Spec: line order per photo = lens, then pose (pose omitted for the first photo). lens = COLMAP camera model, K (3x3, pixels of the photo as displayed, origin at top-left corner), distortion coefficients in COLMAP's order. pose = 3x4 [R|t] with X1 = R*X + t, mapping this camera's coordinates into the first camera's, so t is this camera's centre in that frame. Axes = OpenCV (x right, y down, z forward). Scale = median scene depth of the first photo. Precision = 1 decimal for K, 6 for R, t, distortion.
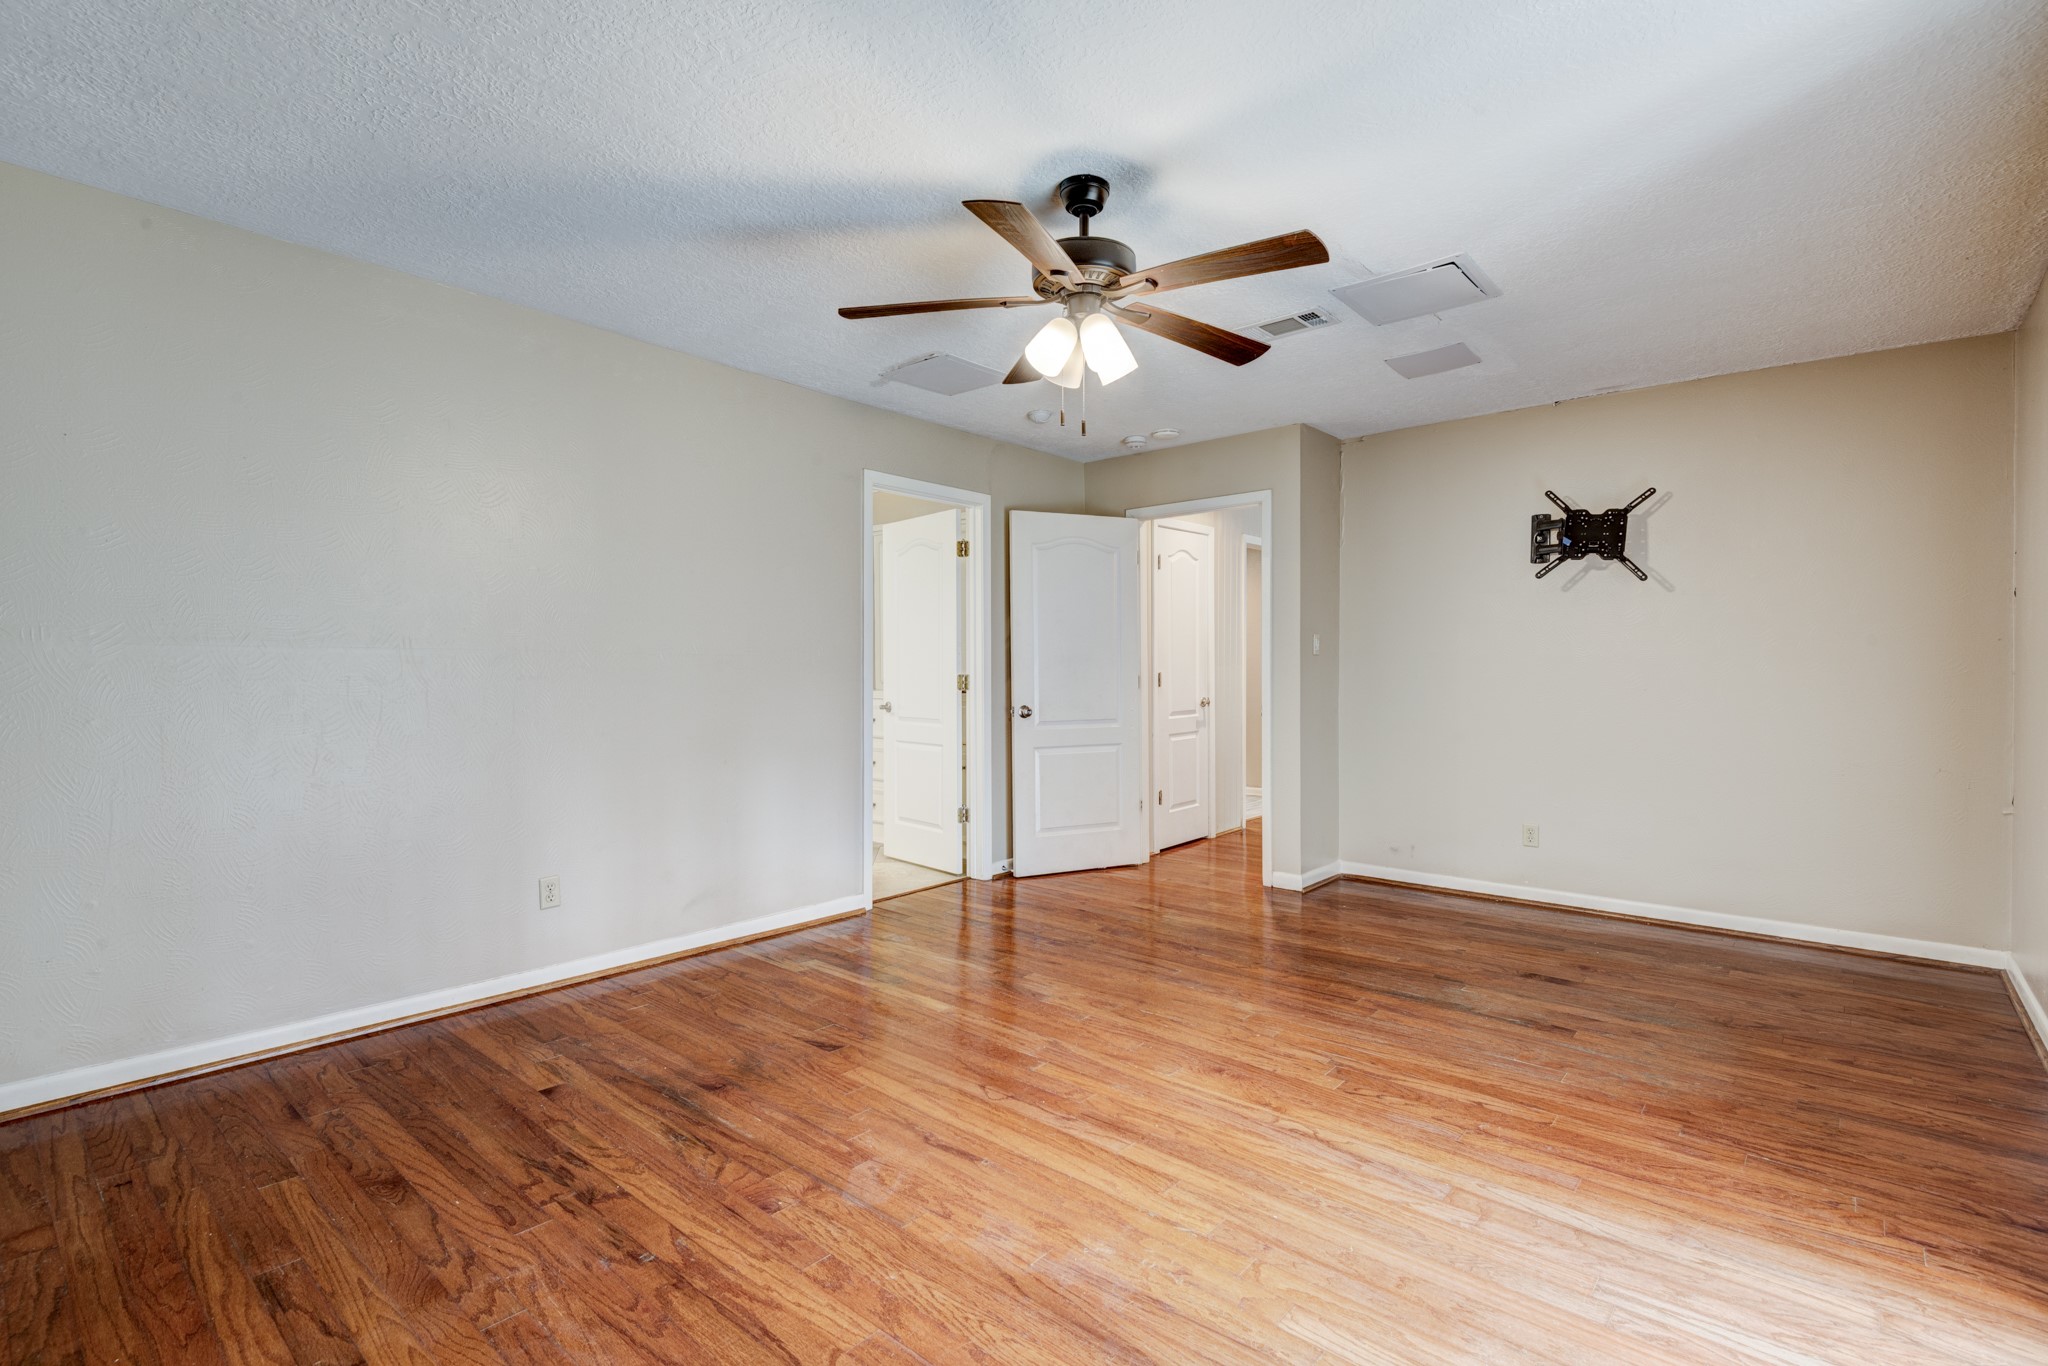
lens RADIAL K [[930.7, 0, 1024.0], [0, 930.7, 683.0], [0, 0, 1]] dist [0.029344, -0.017879]
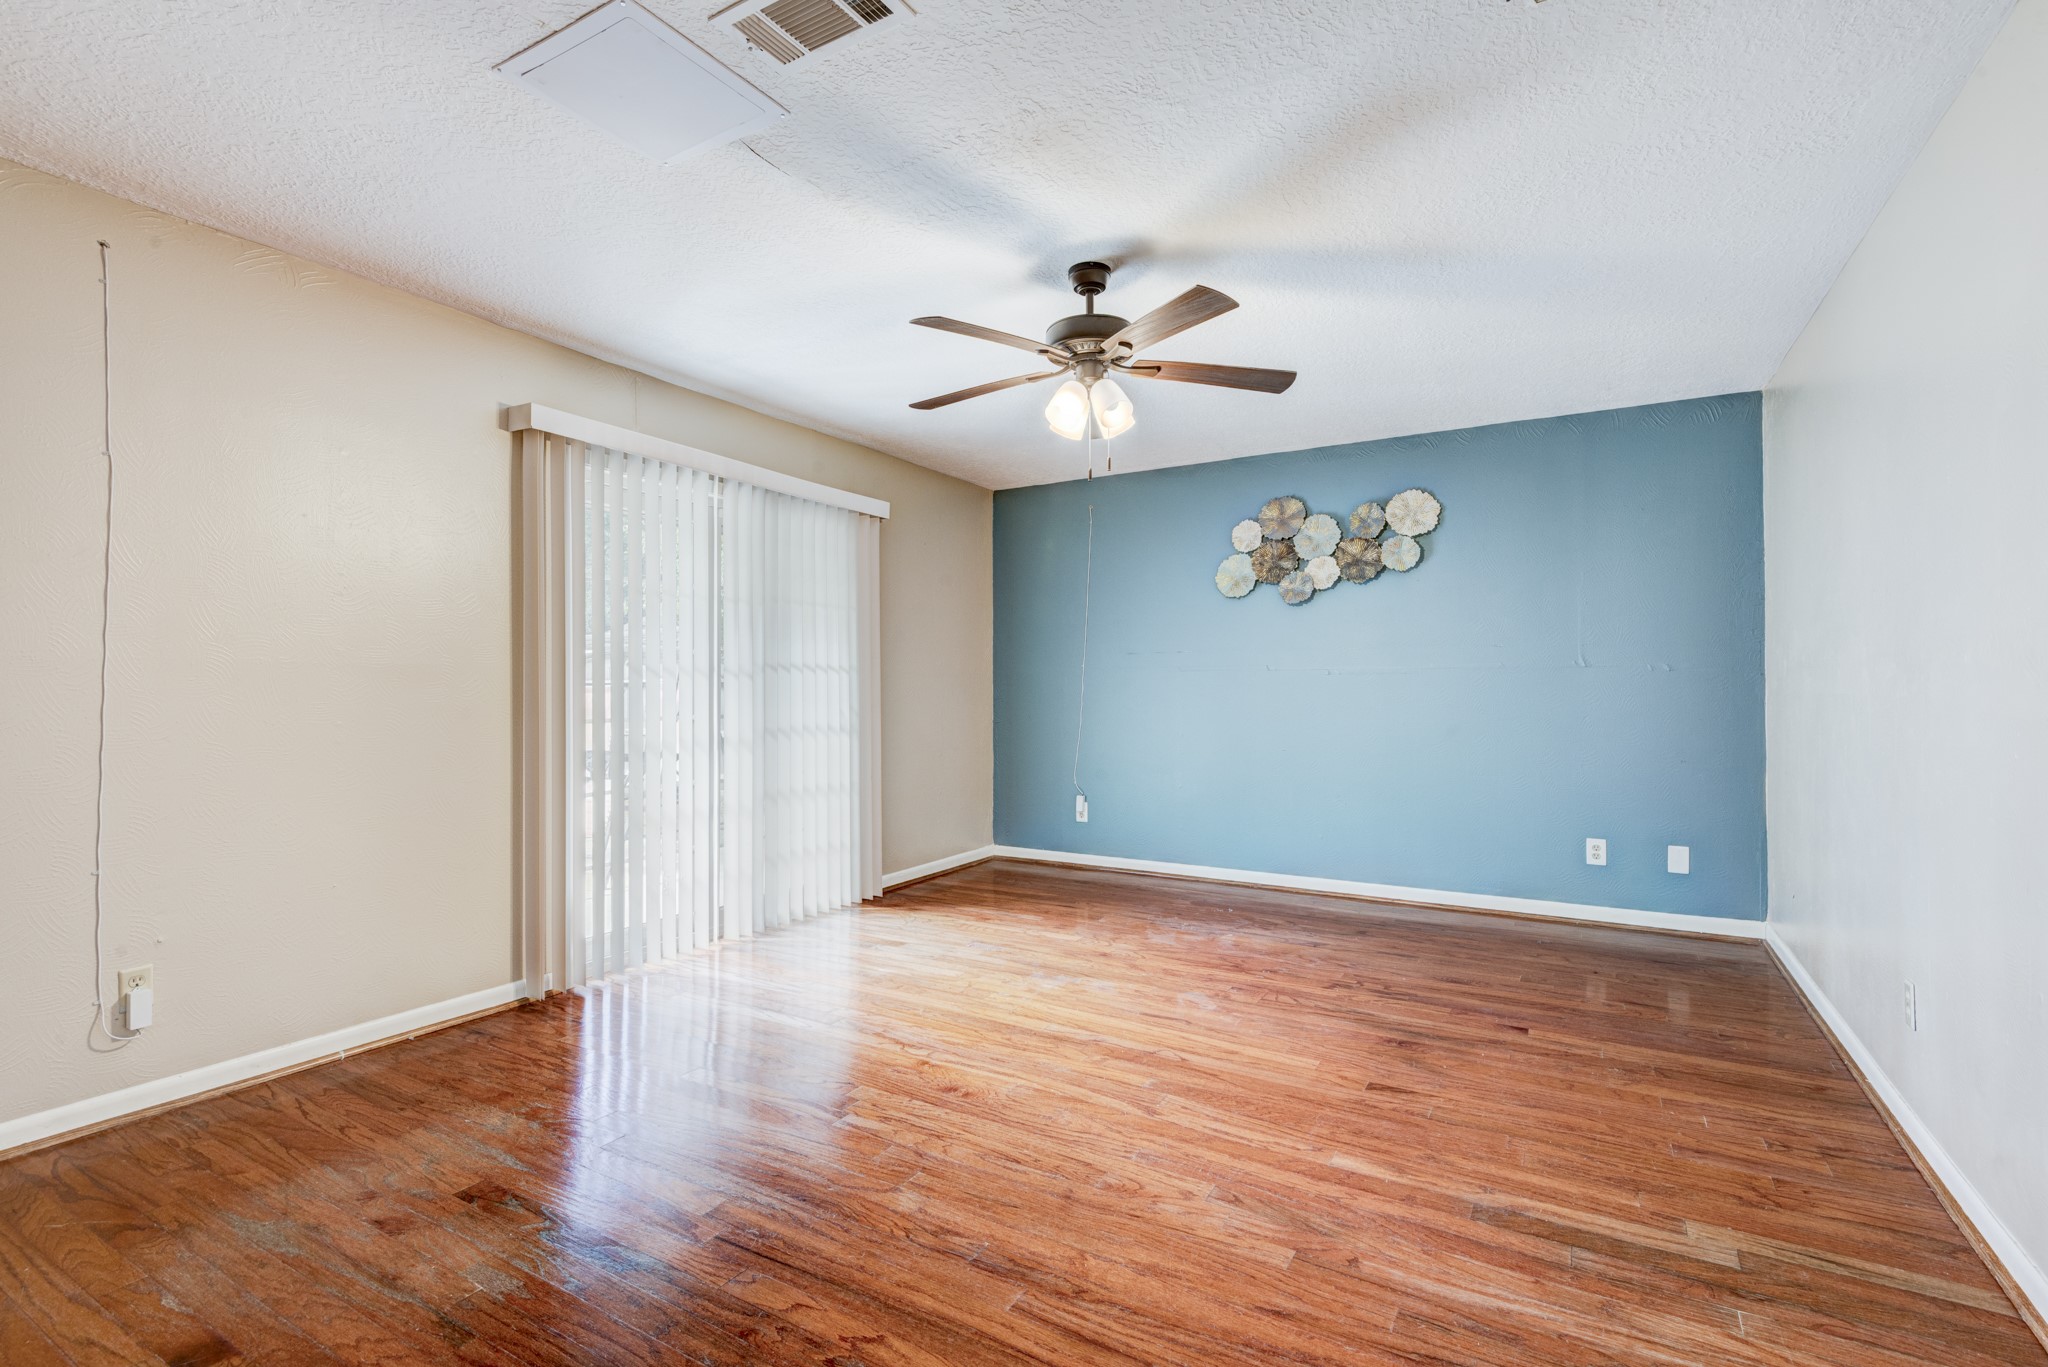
lens RADIAL K [[930.7, 0, 1024.0], [0, 930.7, 683.5], [0, 0, 1]] dist [0.029344, -0.017879]
pose [[-0.983186, 0.000096, -0.182606, 0.352942], [-0.001924, 0.999939, 0.010882, -0.025197], [0.182596, 0.011051, -0.983126, 2.103732]]
